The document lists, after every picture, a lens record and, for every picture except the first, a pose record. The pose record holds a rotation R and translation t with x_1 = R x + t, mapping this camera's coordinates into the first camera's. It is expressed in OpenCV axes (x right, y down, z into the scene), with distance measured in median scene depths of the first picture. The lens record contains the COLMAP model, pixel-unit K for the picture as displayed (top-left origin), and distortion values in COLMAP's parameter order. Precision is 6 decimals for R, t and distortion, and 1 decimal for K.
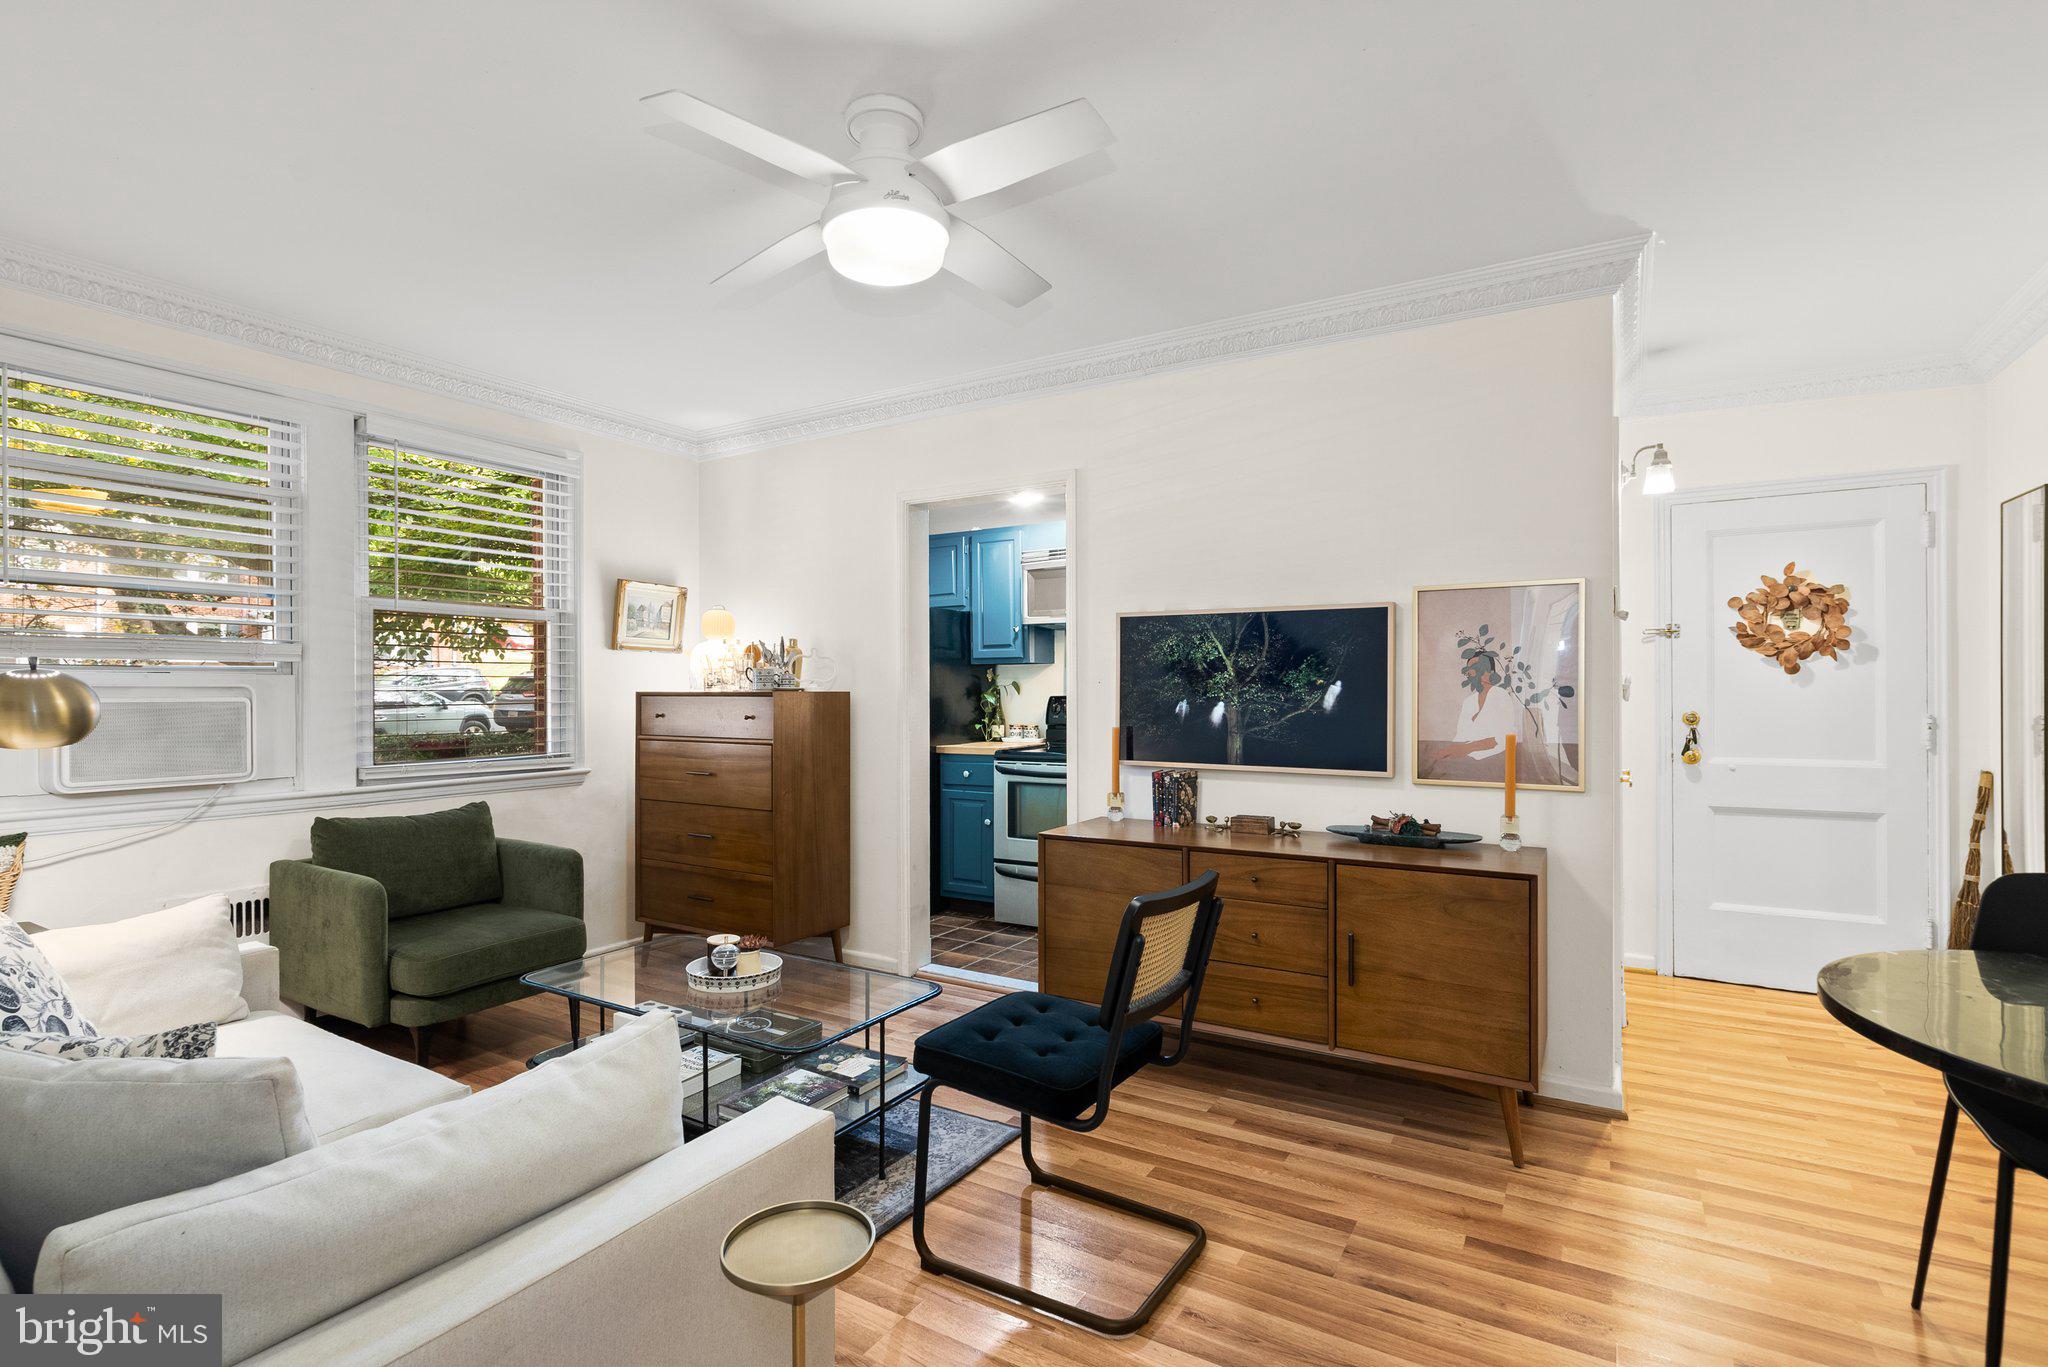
lens RADIAL K [[965.6, 0, 1025.3], [0, 965.6, 687.6], [0, 0, 1]] dist [0.004228, 0.000134]
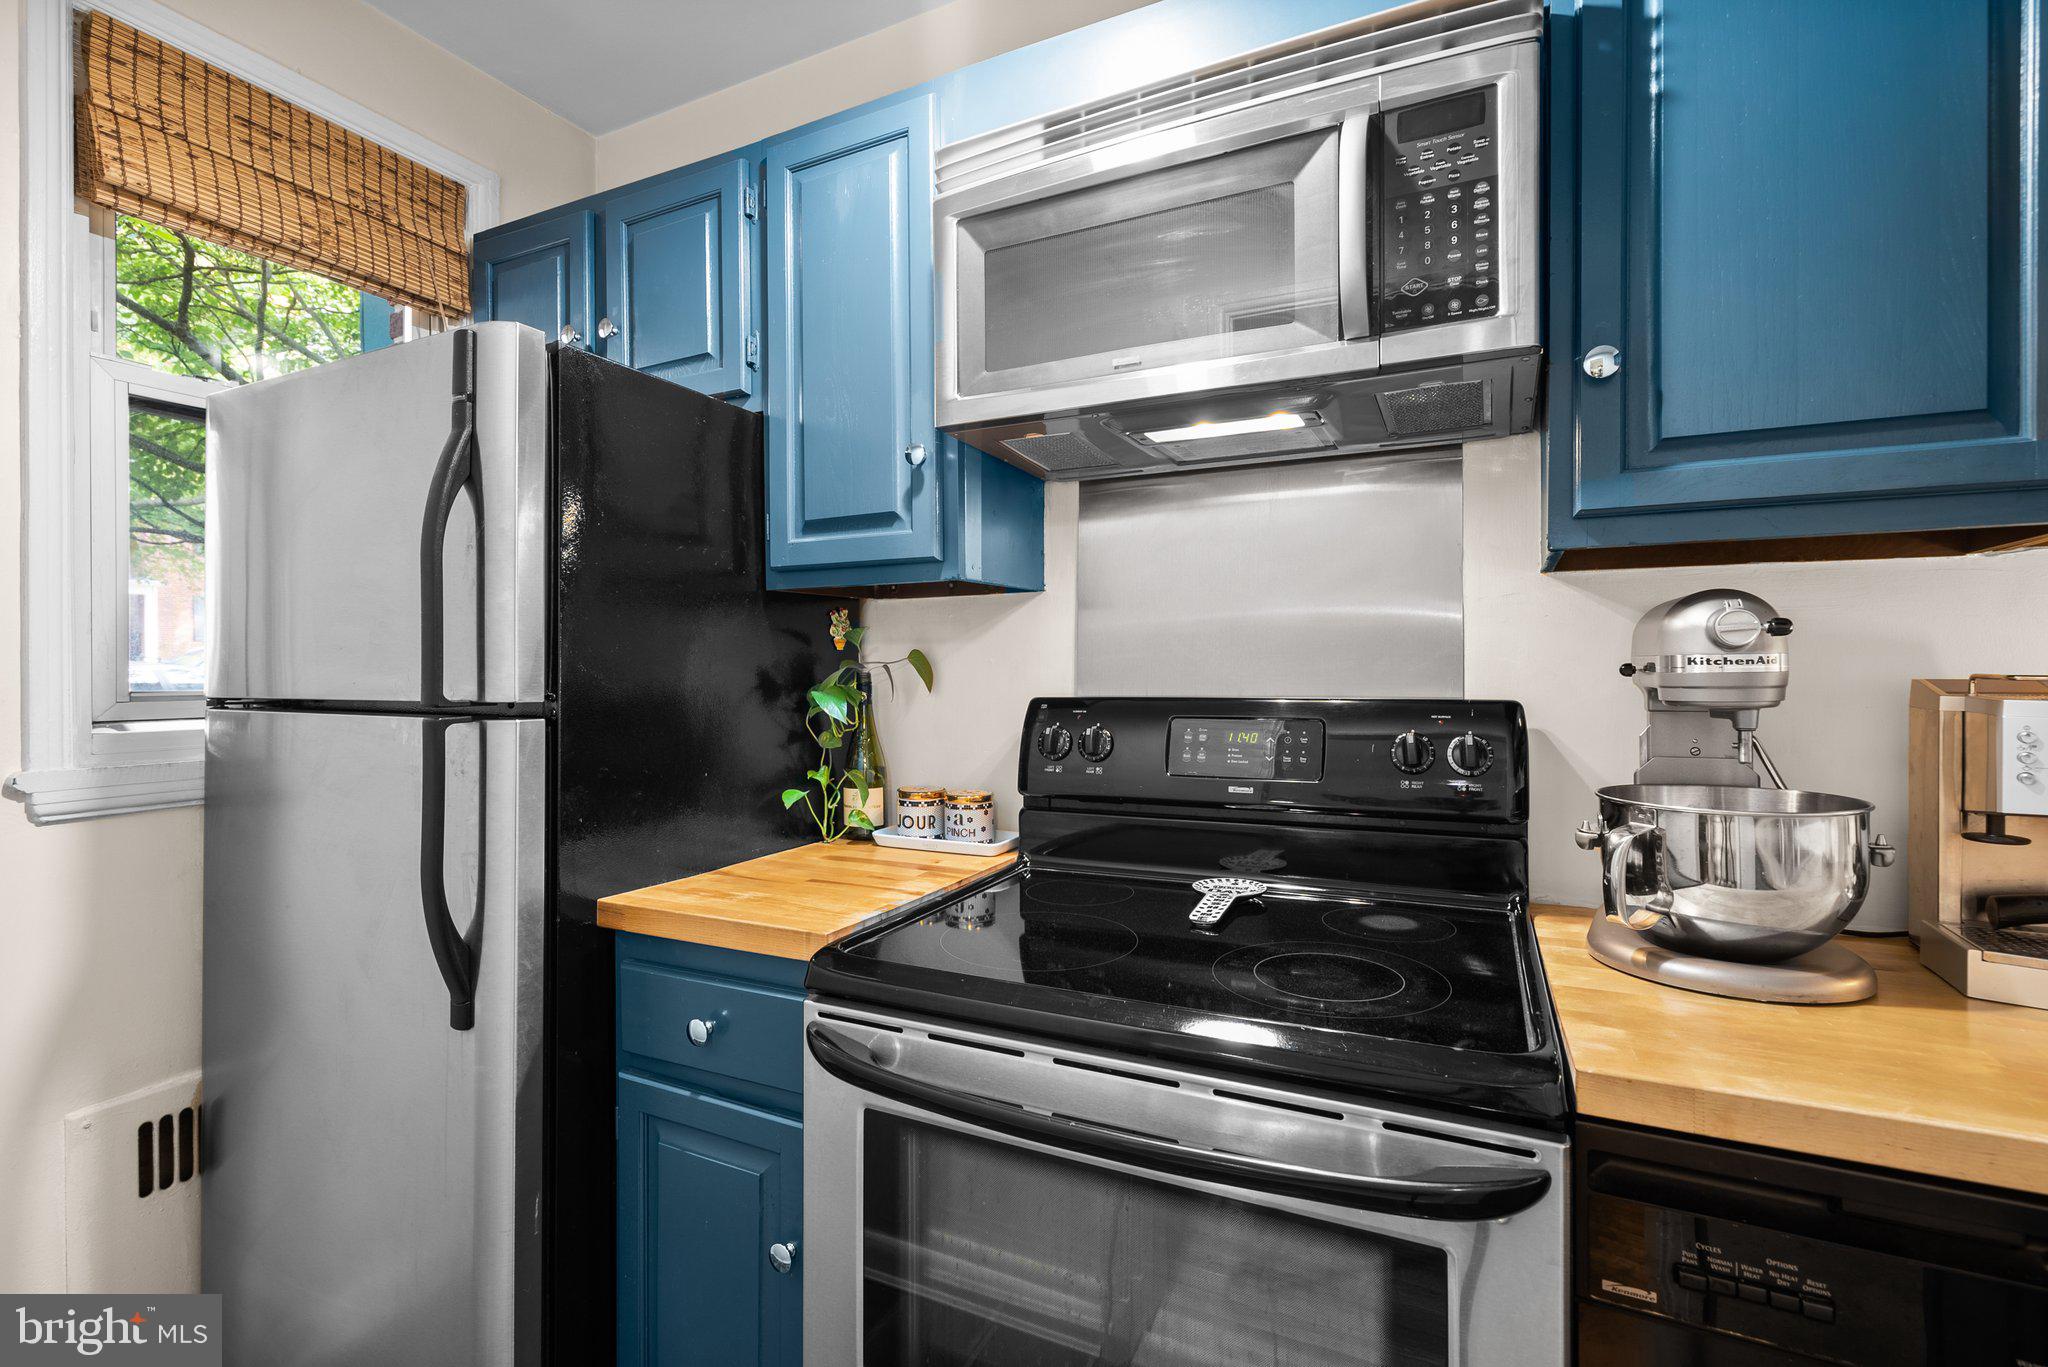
lens RADIAL K [[965.6, 0, 1027.2], [0, 965.6, 678.2], [0, 0, 1]] dist [0.004228, 0.000134]
pose [[0.997233, 0.000413, 0.074344, 0.001644], [-0.000707, 0.999992, 0.003922, 0.001763], [-0.074342, -0.003964, 0.997225, 0.697930]]
